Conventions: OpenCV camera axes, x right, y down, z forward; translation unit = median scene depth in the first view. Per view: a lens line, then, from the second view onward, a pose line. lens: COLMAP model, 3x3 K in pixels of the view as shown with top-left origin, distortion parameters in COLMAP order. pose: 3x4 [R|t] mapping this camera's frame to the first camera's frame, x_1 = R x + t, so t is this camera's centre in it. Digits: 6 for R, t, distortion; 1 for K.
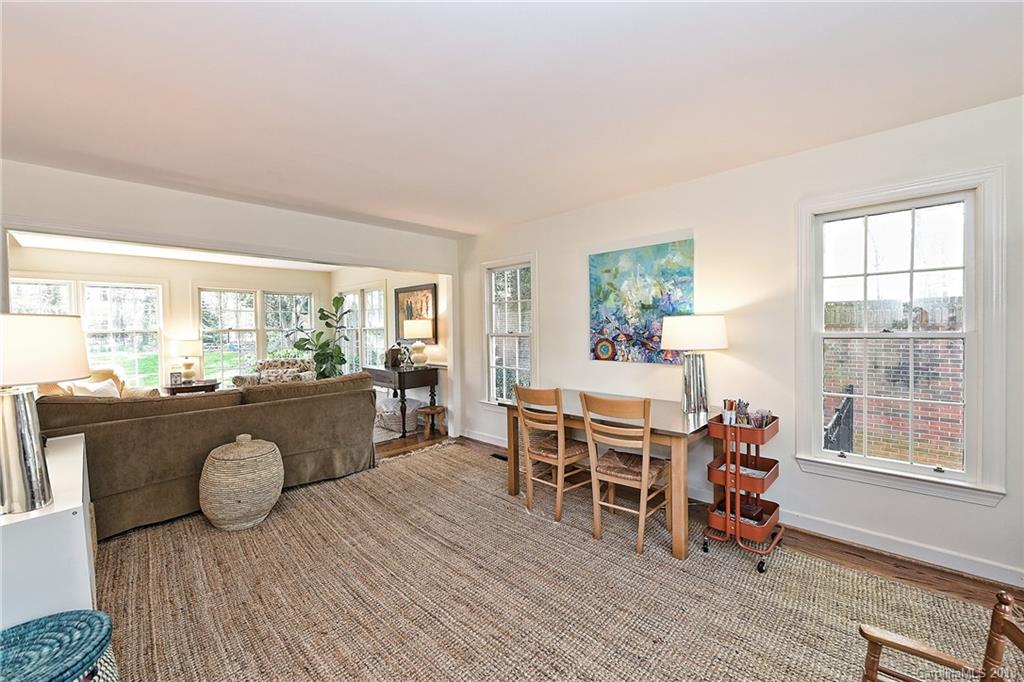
lens RADIAL K [[401.2, 0, 516.8], [0, 401.2, 339.1], [0, 0, 1]] dist [-0.001915, -0.000137]
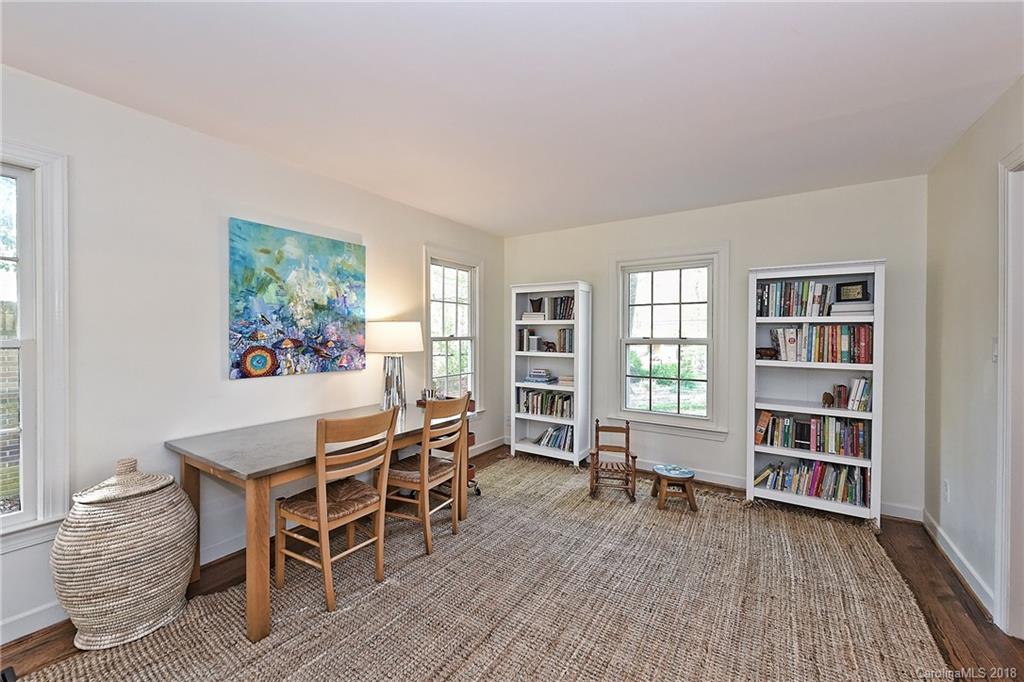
lens RADIAL K [[401.2, 0, 517.9], [0, 401.2, 340.2], [0, 0, 1]] dist [-0.001915, -0.000137]
pose [[-0.174382, -0.005458, 0.984663, -0.577469], [0.022758, 0.999695, 0.009572, -0.008077], [-0.984415, 0.024078, -0.174205, 0.713735]]
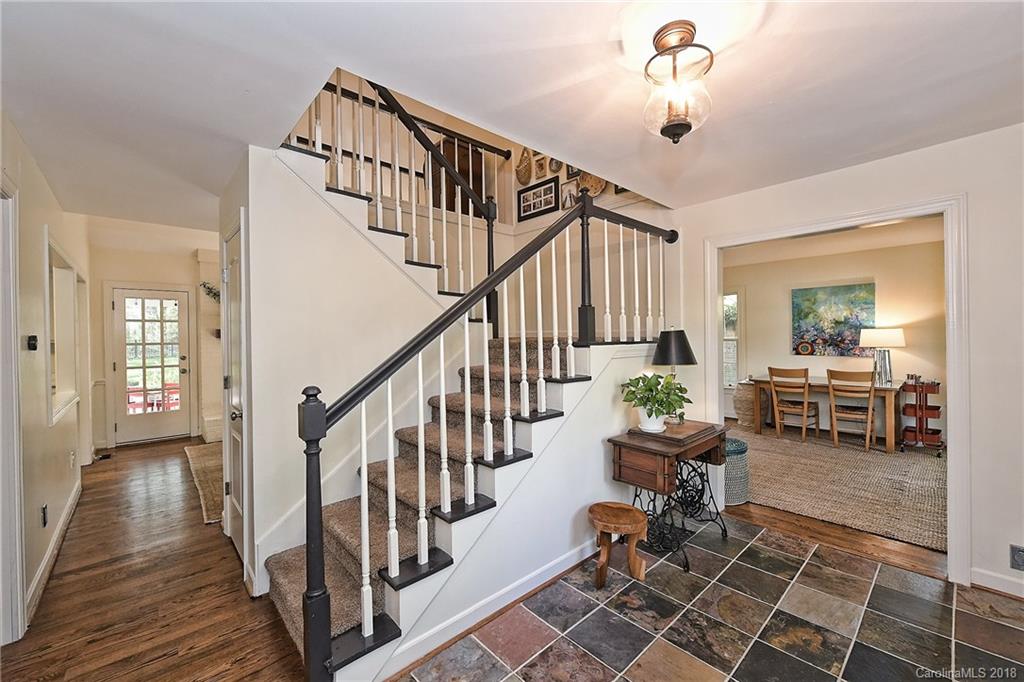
lens RADIAL K [[413.0, 0, 505.8], [0, 413.0, 336.9], [0, 0, 1]] dist [-0.012430, 0.000205]
pose [[0.996216, 0.000192, -0.086915, -0.876847], [-0.002156, 0.999744, -0.022512, 0.020209], [0.086889, 0.022615, 0.995961, -0.782243]]
